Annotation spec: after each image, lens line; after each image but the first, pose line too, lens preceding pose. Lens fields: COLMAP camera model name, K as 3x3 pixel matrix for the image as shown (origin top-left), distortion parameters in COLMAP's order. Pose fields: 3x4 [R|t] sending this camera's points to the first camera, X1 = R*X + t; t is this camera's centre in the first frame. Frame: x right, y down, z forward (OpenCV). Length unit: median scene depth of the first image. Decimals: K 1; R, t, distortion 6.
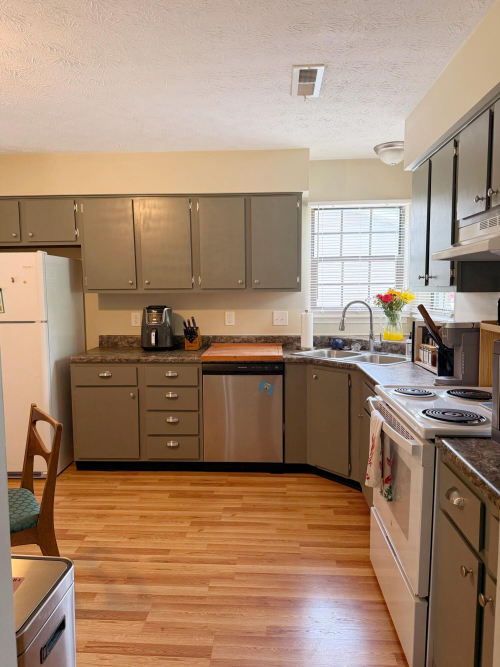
lens RADIAL K [[476.5, 0, 250.0], [0, 476.5, 333.5], [0, 0, 1]] dist [0.085244, -0.099297]
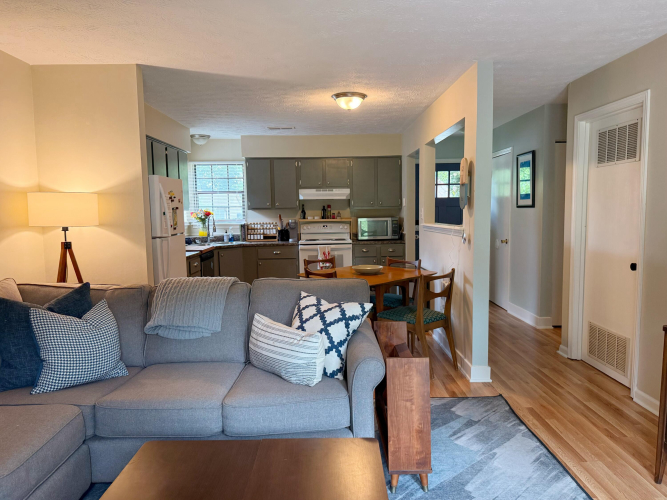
lens RADIAL K [[470.5, 0, 337.5], [0, 470.5, 260.4], [0, 0, 1]] dist [0.082742, -0.008378]
pose [[-0.078018, -0.105606, 0.991343, -1.818299], [0.110681, 0.987309, 0.113887, -0.053214], [-0.990789, 0.118608, -0.065339, 0.693555]]
